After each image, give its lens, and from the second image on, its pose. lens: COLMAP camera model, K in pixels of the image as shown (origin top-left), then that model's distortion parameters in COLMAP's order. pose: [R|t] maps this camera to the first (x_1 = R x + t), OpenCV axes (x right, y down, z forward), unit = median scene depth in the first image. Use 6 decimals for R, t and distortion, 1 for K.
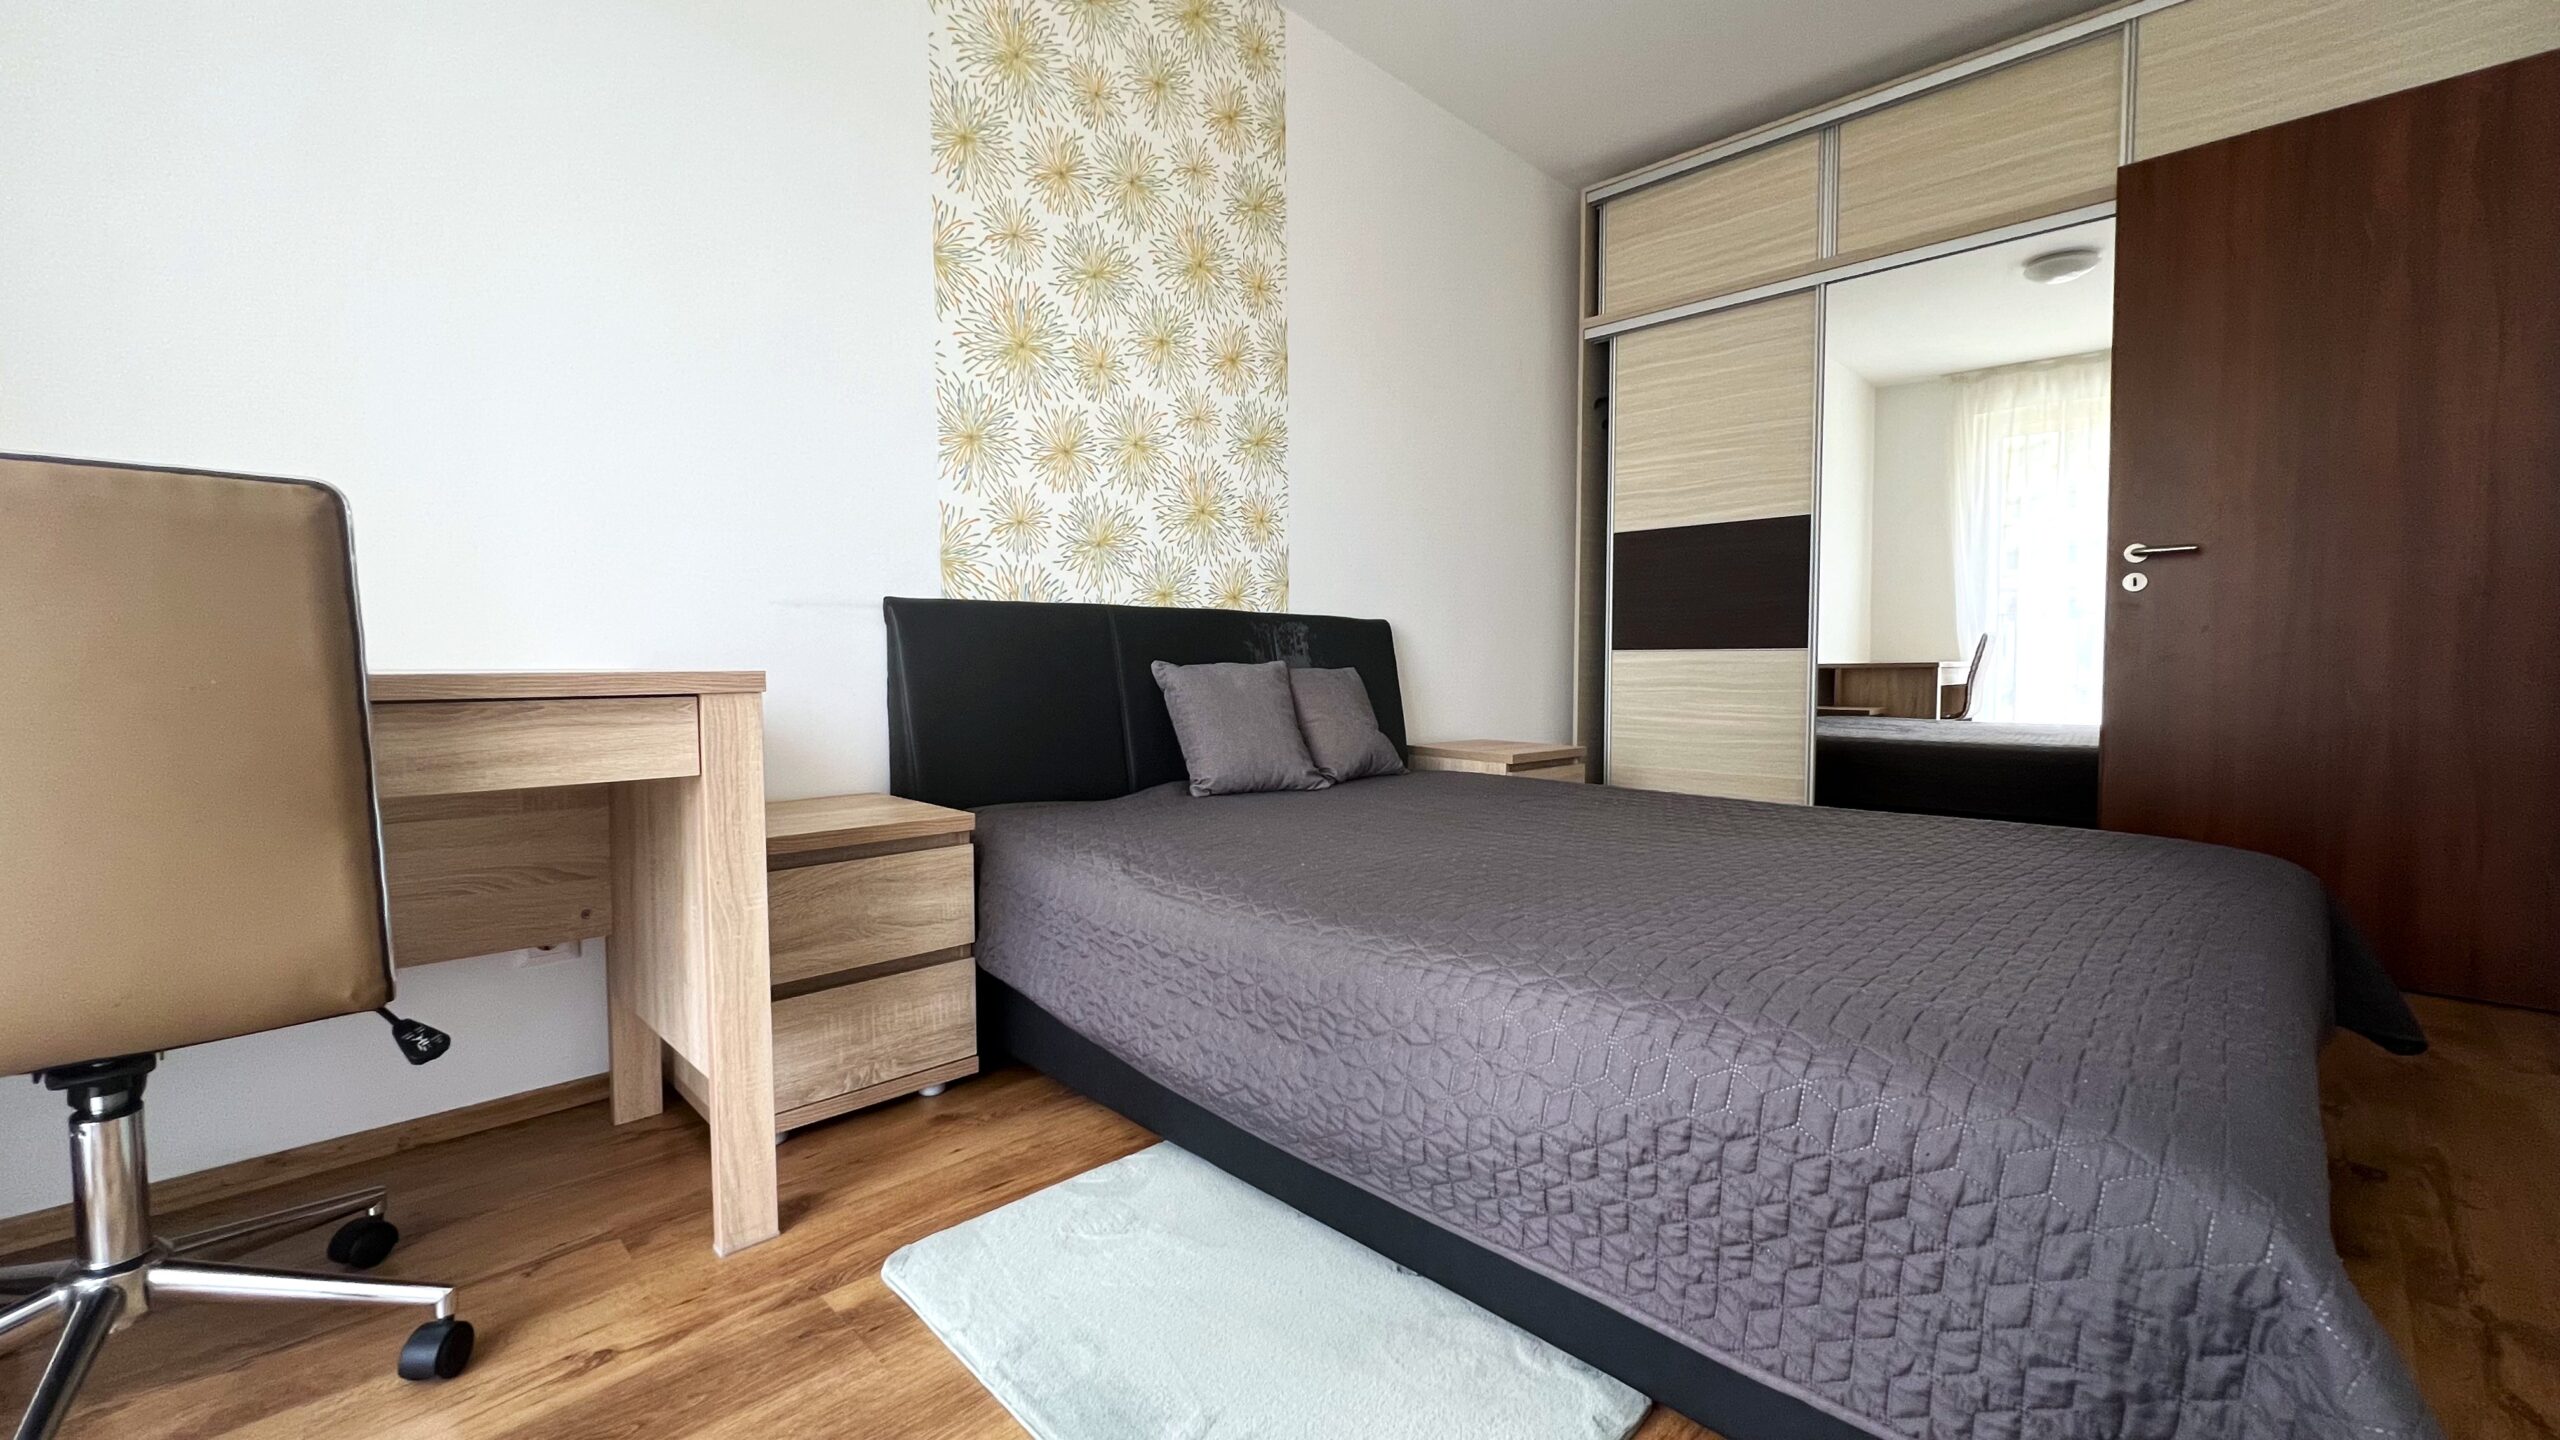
lens RADIAL K [[980.8, 0, 1280.2], [0, 980.8, 715.0], [0, 0, 1]] dist [-0.000107, -0.000016]
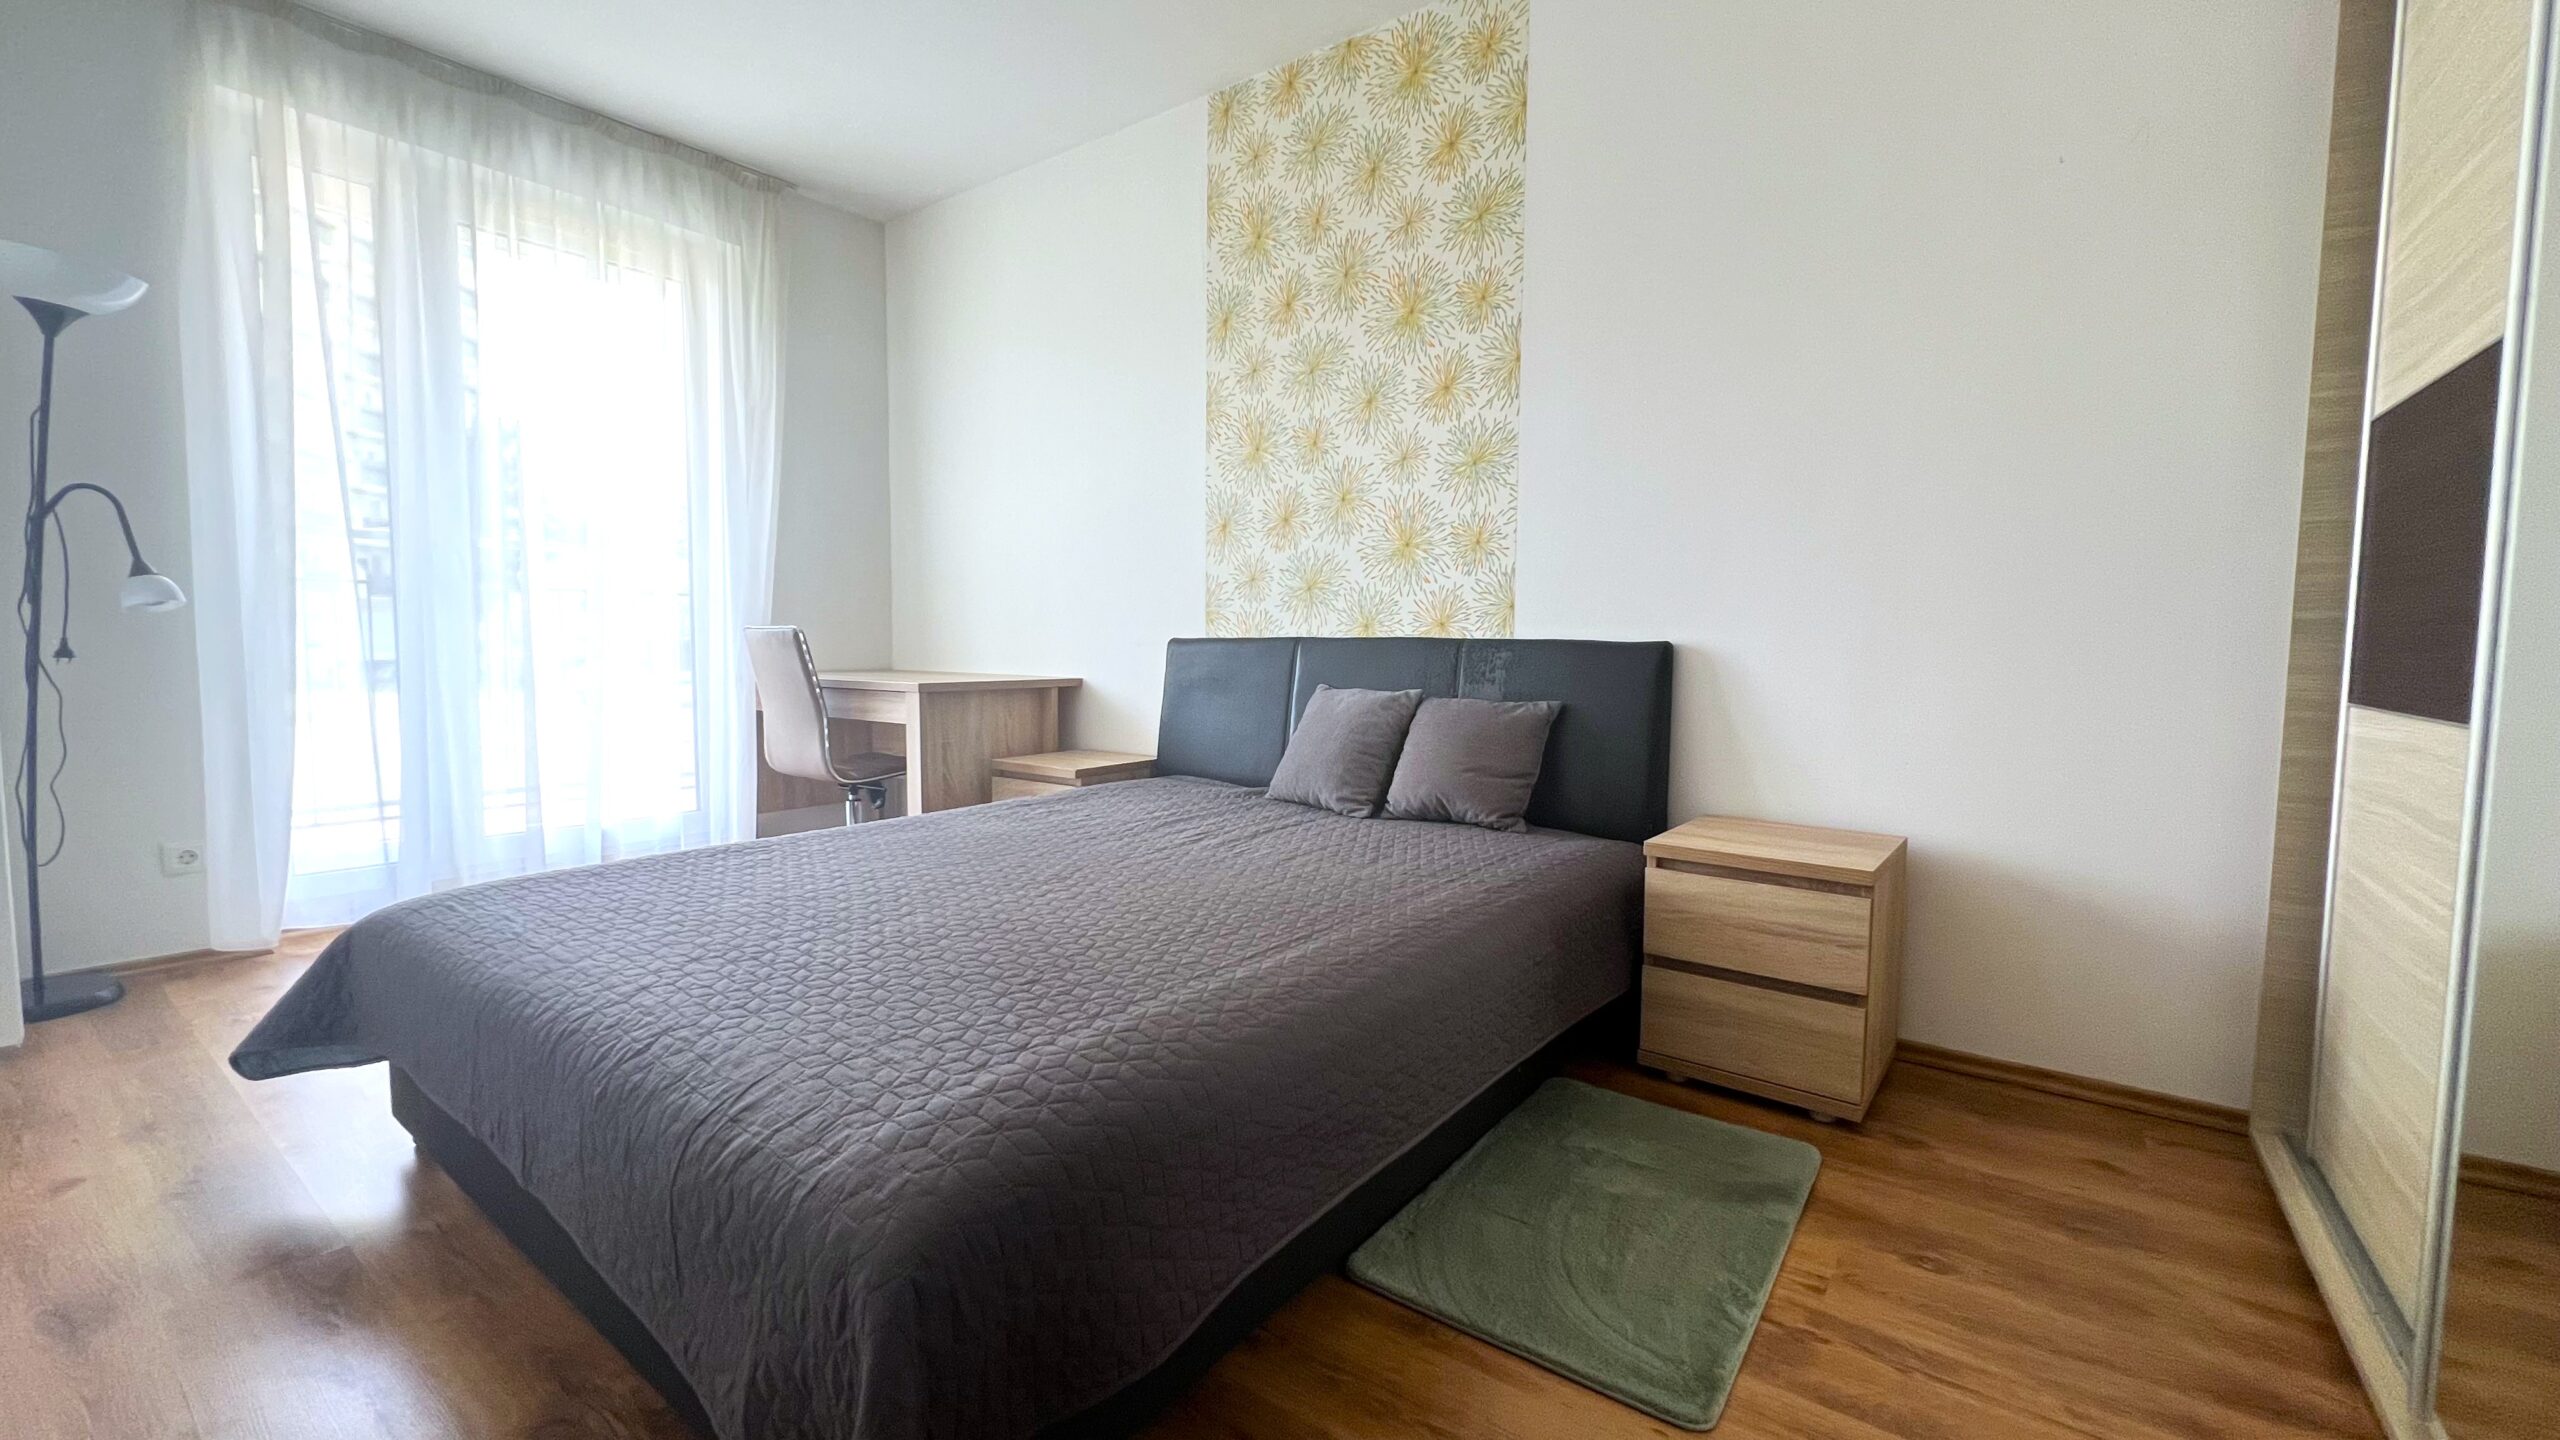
lens RADIAL K [[1010.2, 0, 1278.6], [0, 1010.2, 719.2], [0, 0, 1]] dist [-0.001328, 0.000173]
pose [[0.180336, 0.078353, -0.980479, 1.006398], [-0.062394, 0.995726, 0.068096, -0.088763], [0.981624, 0.048896, 0.184454, 0.692449]]
